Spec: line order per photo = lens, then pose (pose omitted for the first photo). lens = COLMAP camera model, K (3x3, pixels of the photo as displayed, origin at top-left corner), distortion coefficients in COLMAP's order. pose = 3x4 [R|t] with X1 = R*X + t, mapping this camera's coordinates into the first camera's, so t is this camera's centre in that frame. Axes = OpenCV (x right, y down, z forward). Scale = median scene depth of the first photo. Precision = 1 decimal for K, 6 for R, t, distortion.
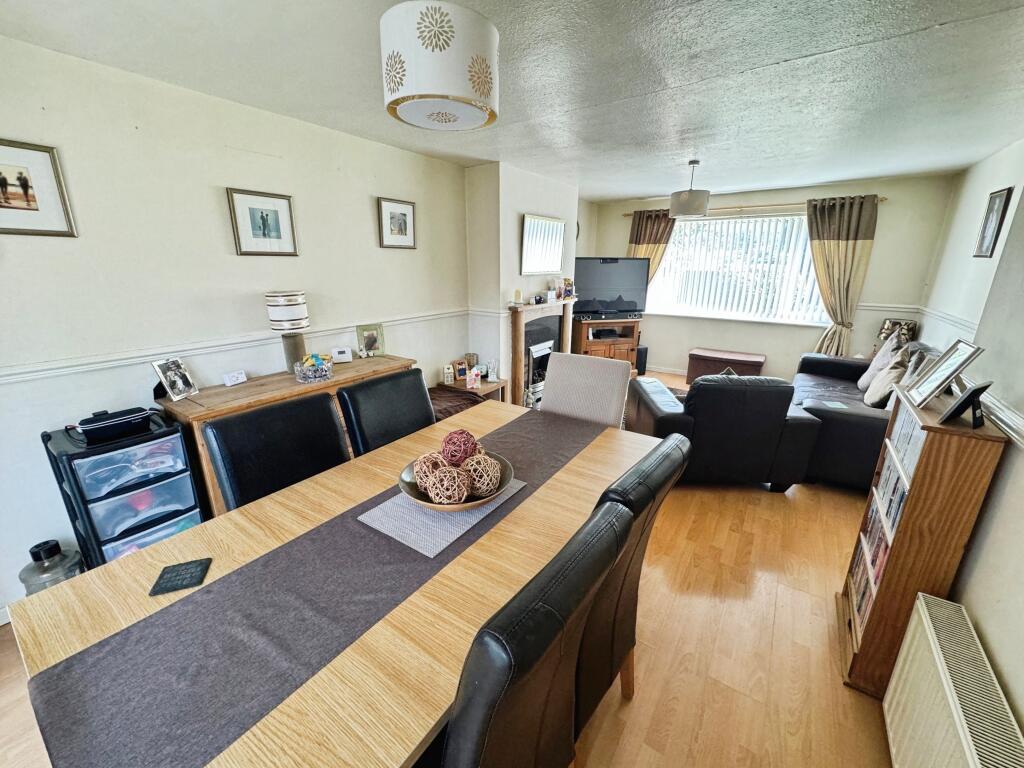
lens RADIAL K [[409.5, 0, 512.9], [0, 409.5, 383.6], [0, 0, 1]] dist [-0.001511, -0.000025]
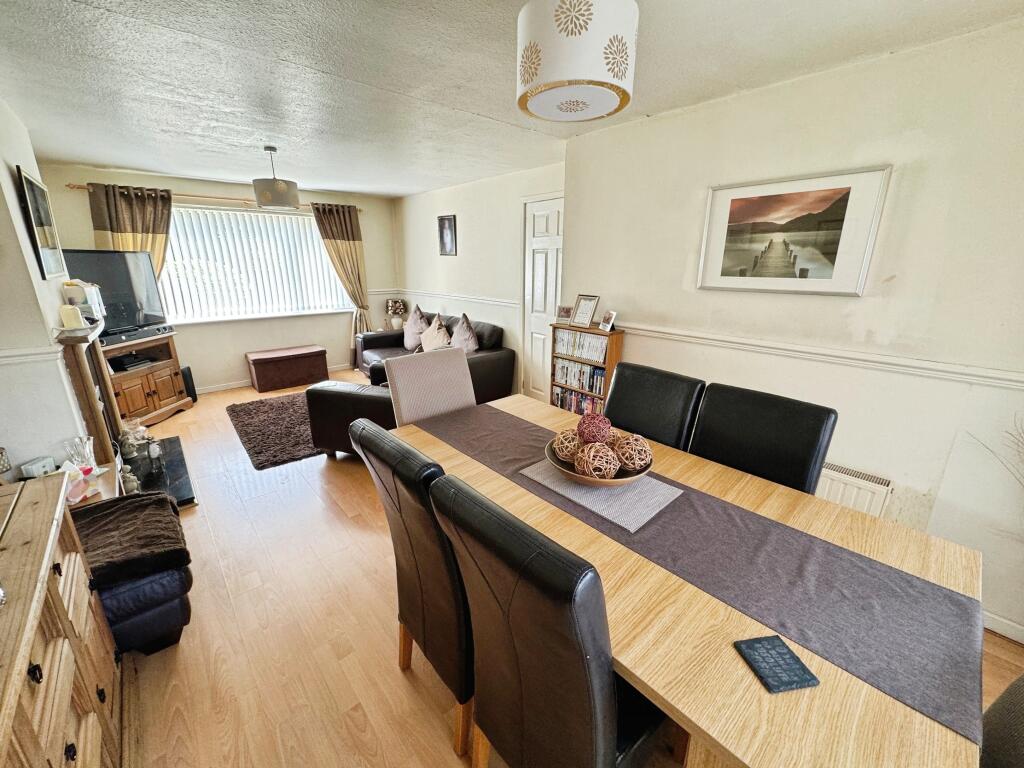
lens RADIAL K [[409.5, 0, 514.5], [0, 409.5, 379.9], [0, 0, 1]] dist [-0.001511, -0.000025]
pose [[0.227546, -0.274445, 0.934293, -0.916316], [0.275264, 0.938458, 0.208628, -0.195780], [-0.934052, 0.209705, 0.289087, 0.690714]]
